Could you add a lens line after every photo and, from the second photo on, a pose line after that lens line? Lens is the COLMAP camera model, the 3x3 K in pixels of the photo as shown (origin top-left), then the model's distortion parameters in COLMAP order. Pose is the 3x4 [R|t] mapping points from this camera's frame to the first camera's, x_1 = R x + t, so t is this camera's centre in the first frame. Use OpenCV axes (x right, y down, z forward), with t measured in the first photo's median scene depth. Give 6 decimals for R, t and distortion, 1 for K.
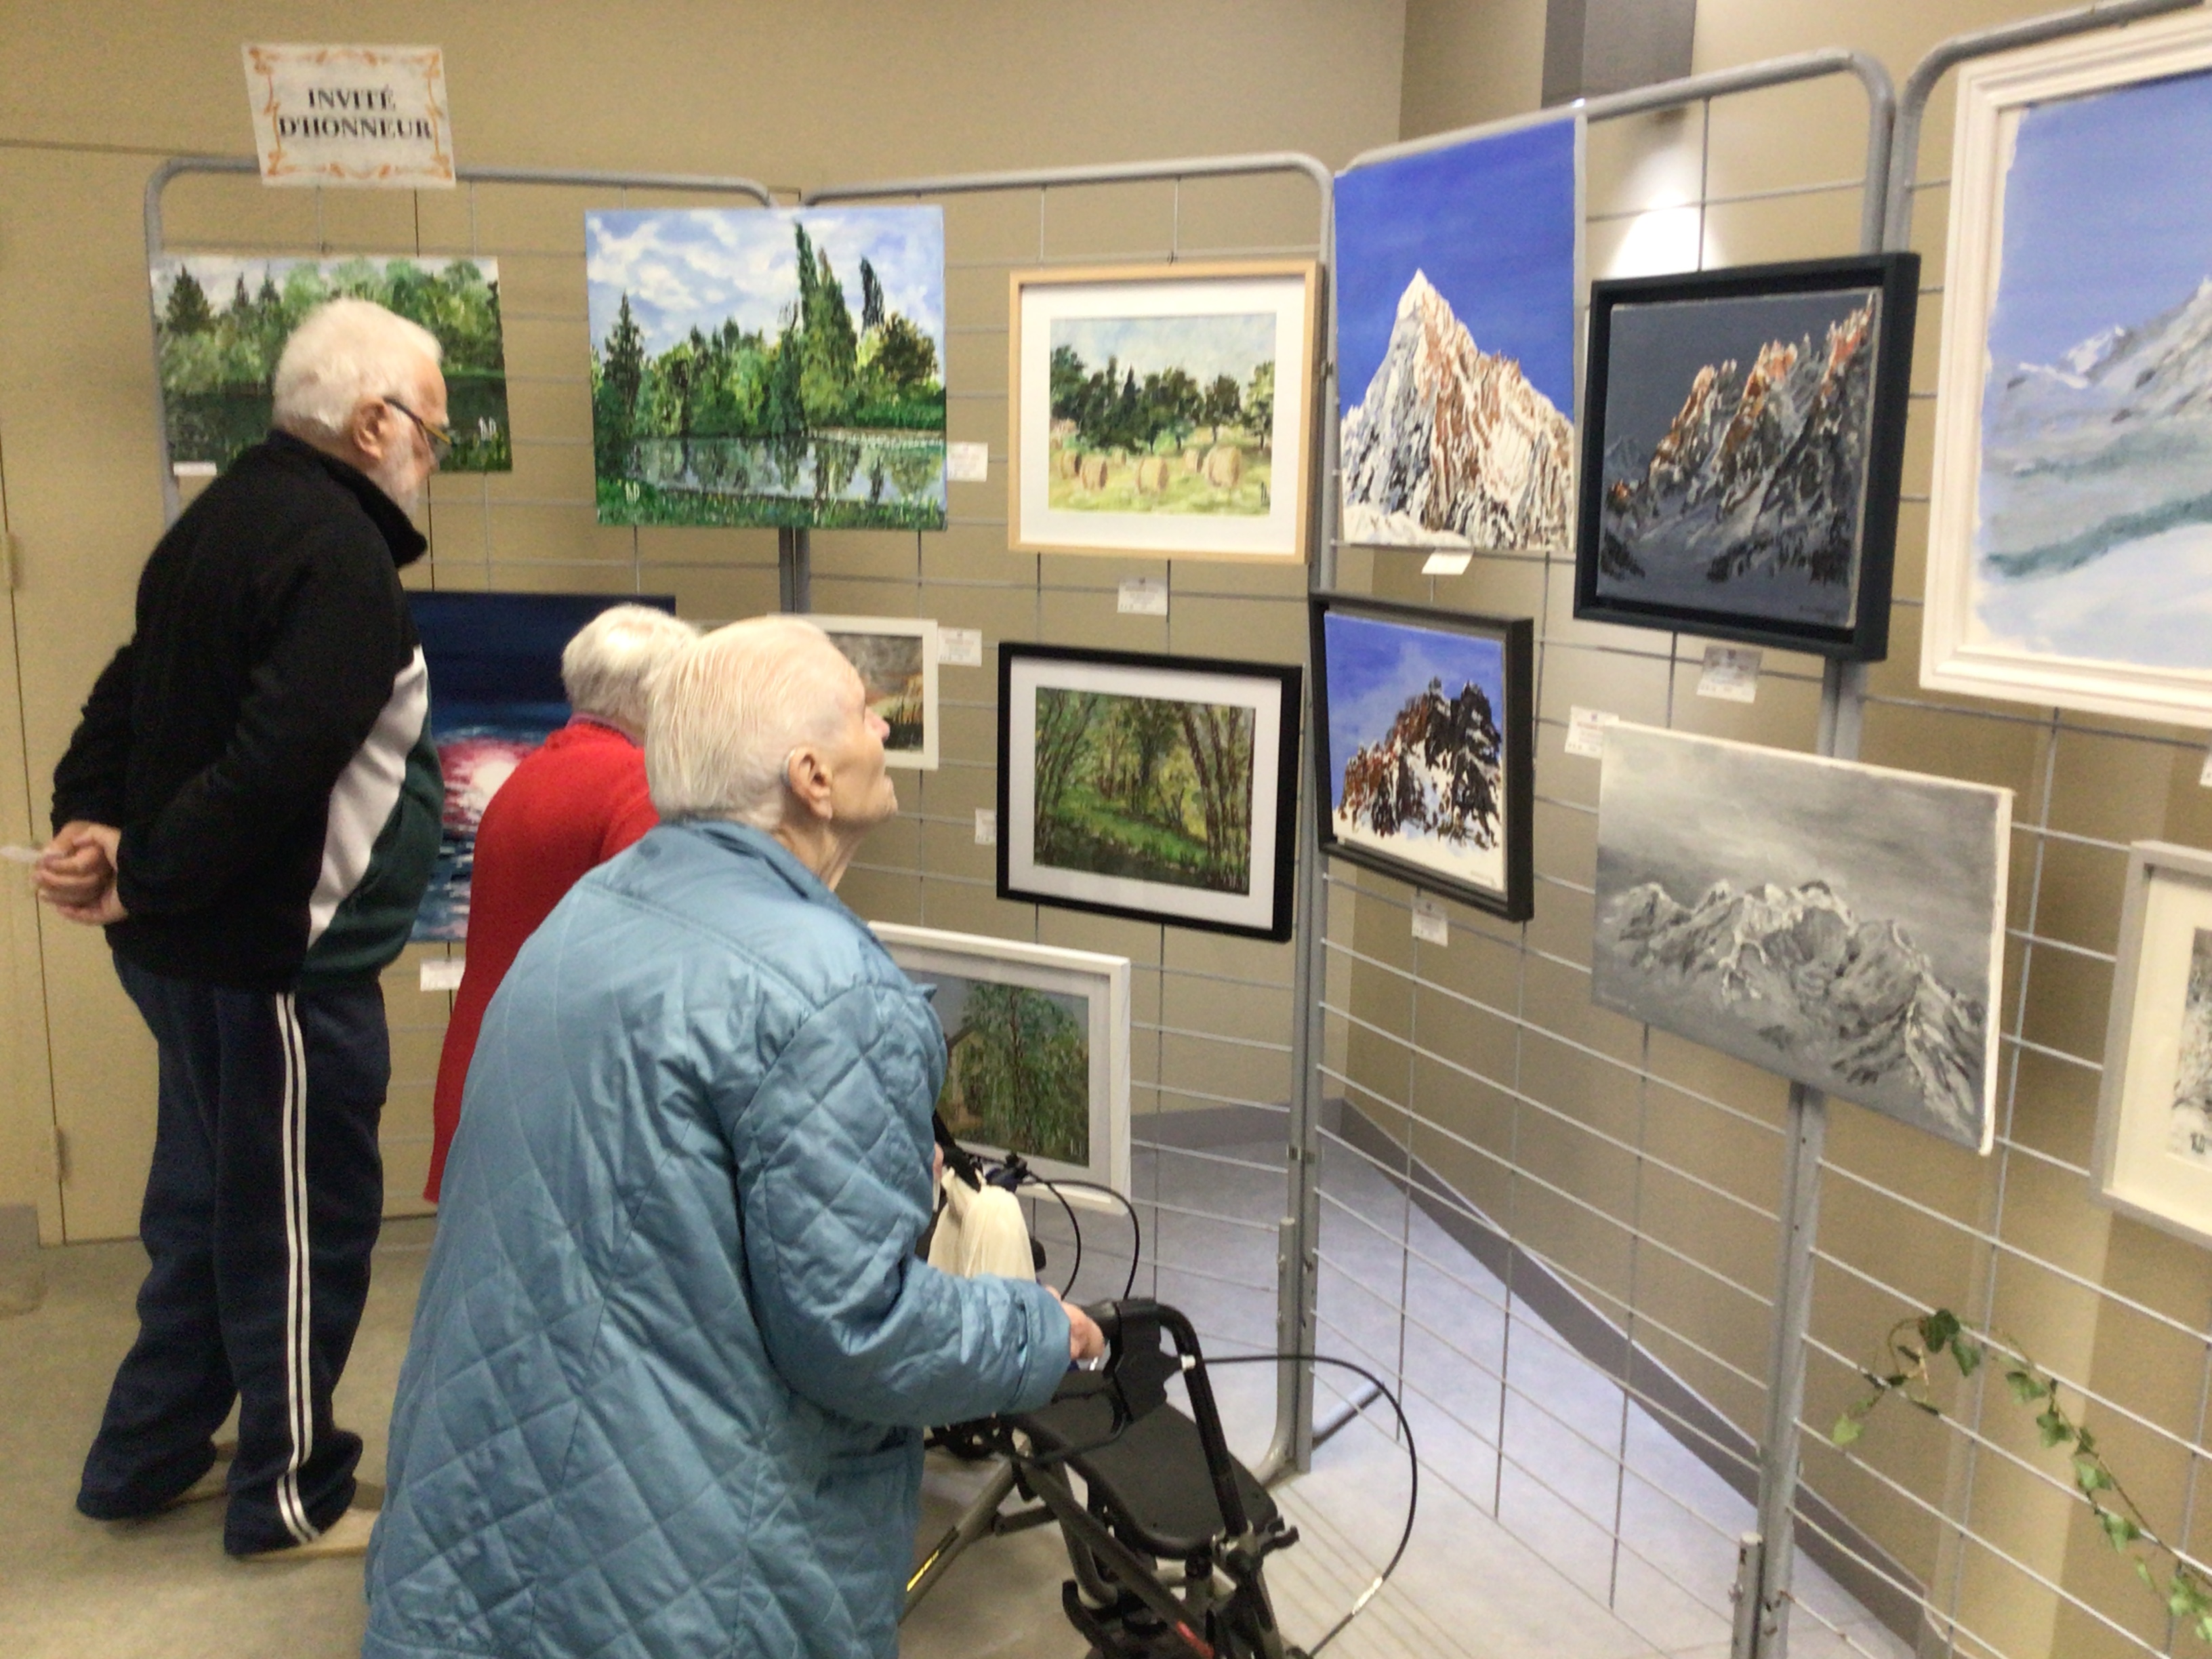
lens RADIAL K [[2012.8, 0, 1124.3], [0, 2012.8, 832.4], [0, 0, 1]] dist [0.151658, -0.328167]
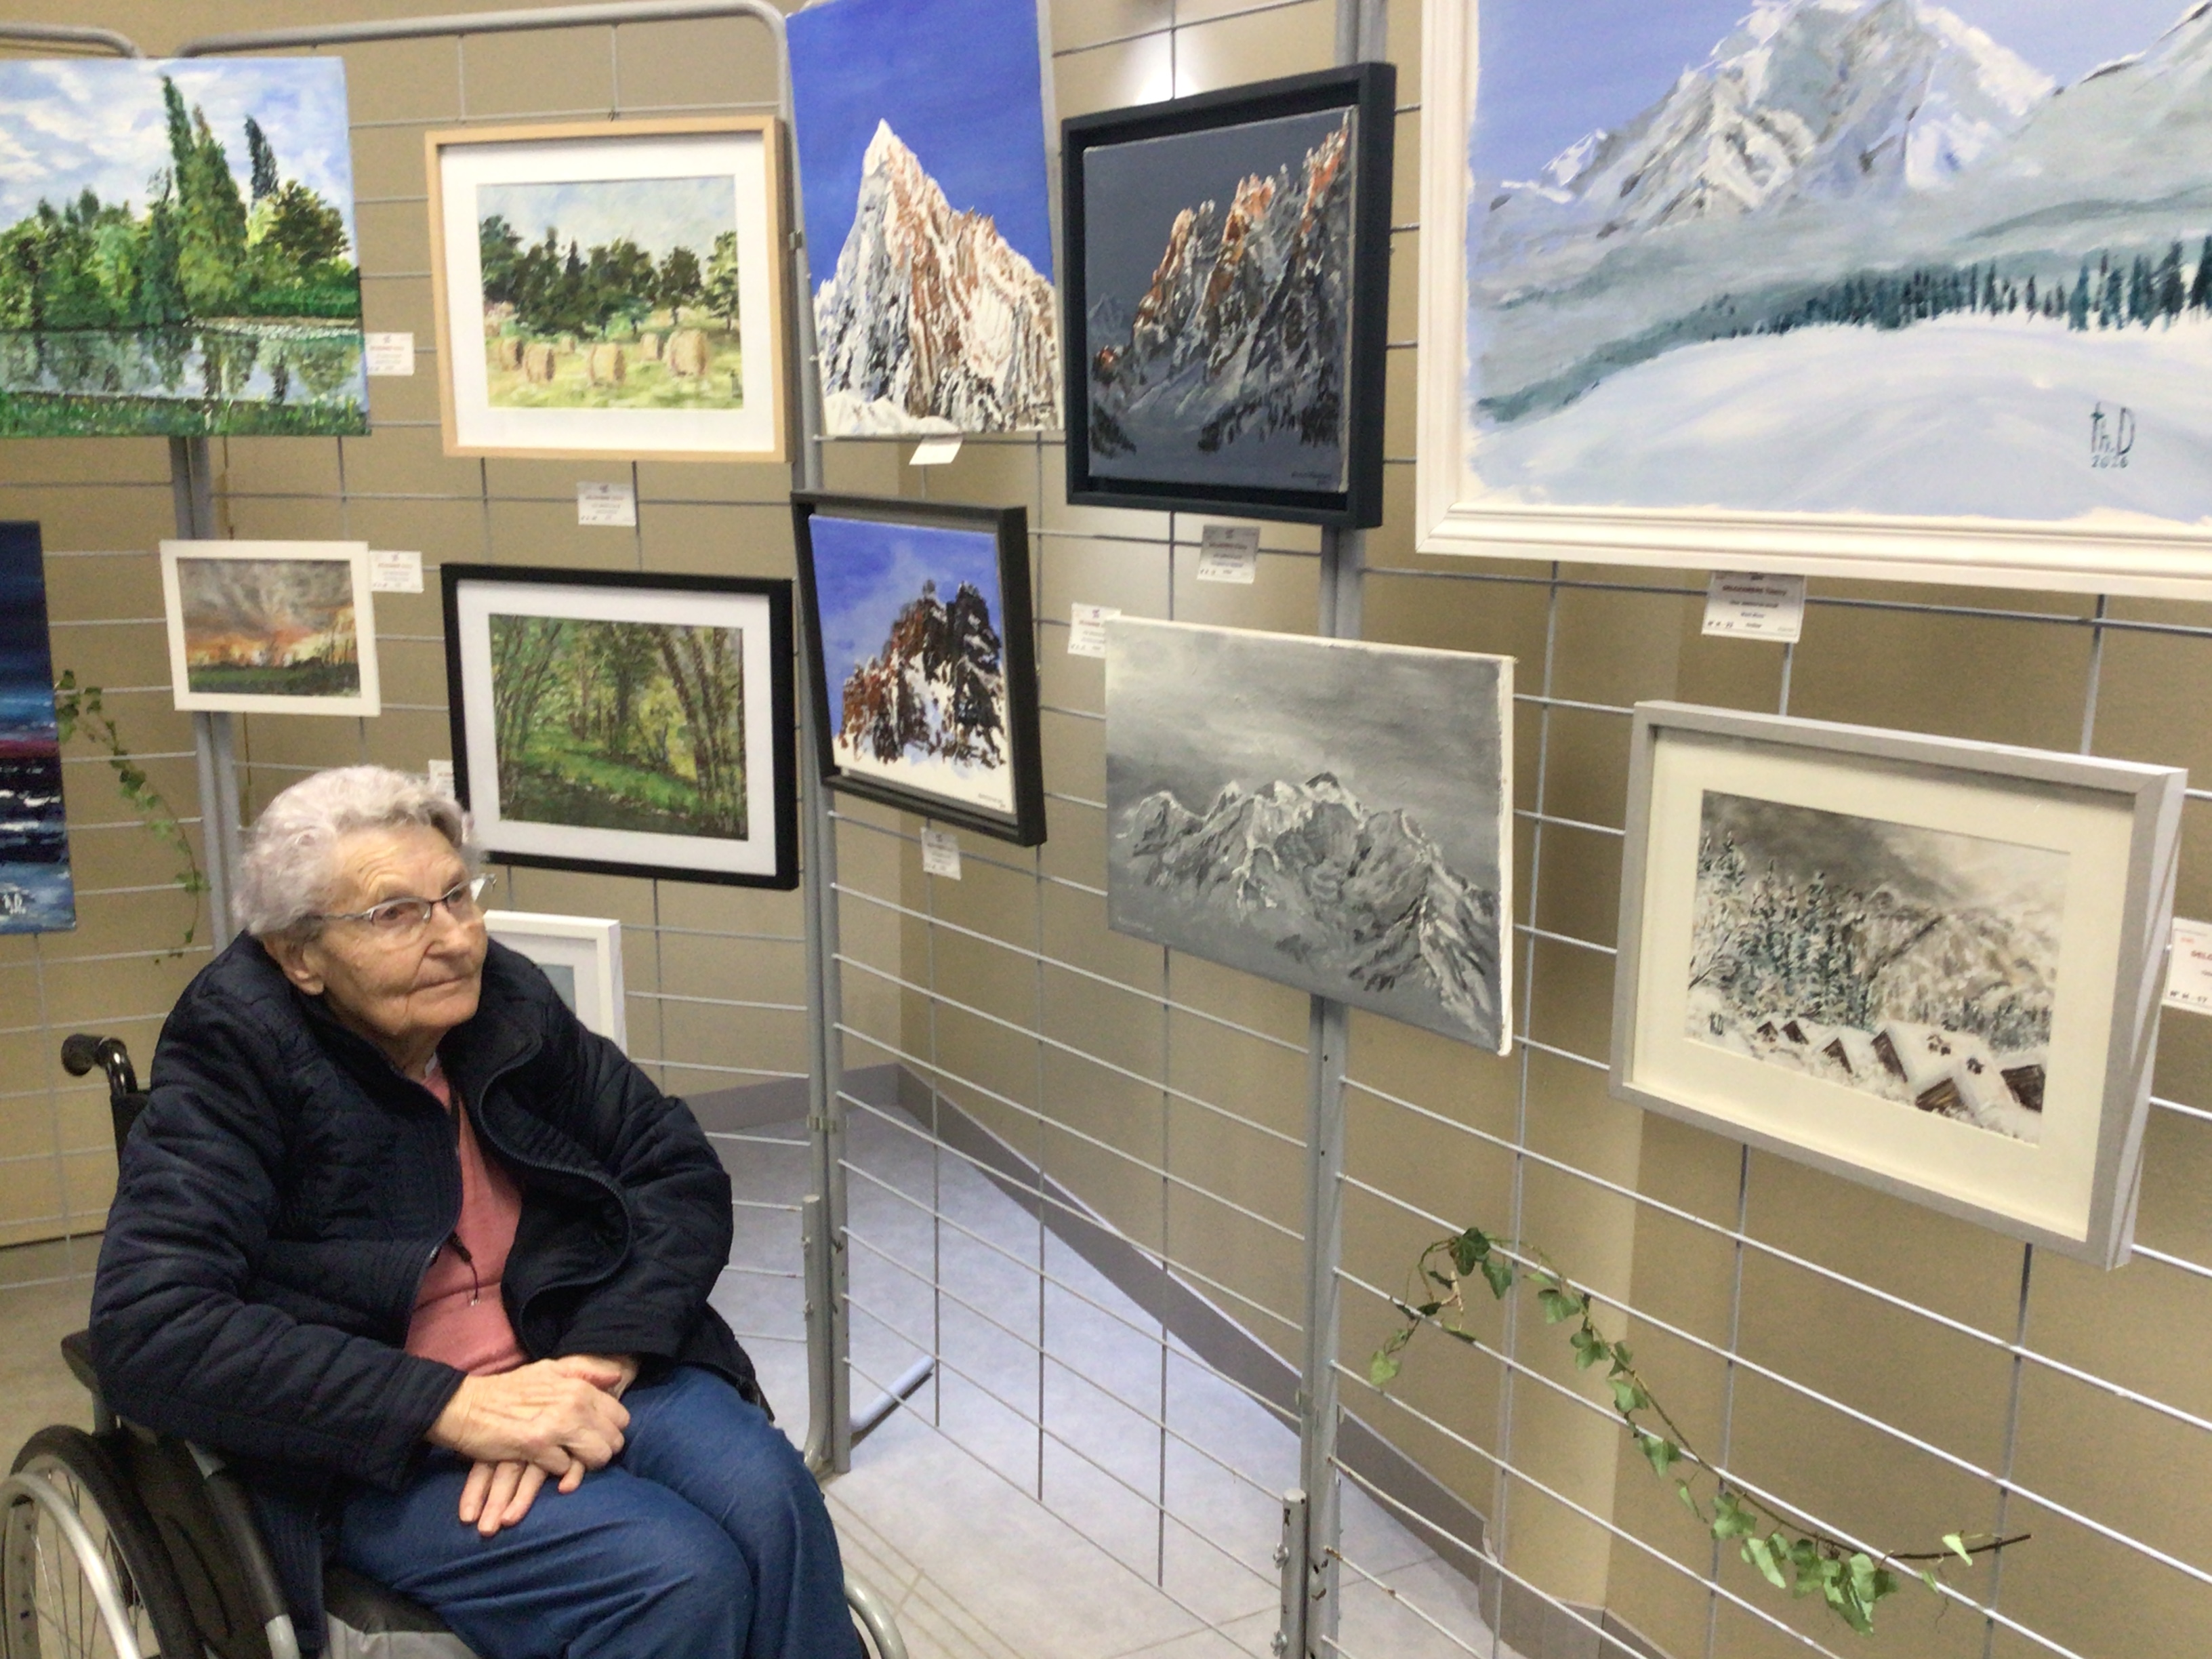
lens RADIAL K [[2027.1, 0, 1133.1], [0, 2027.1, 836.0], [0, 0, 1]] dist [0.127835, -0.244993]
pose [[0.979043, -0.050929, 0.197181, 0.051474], [0.048308, 0.998669, 0.018083, 0.021586], [-0.197840, -0.008179, 0.980200, 0.085638]]
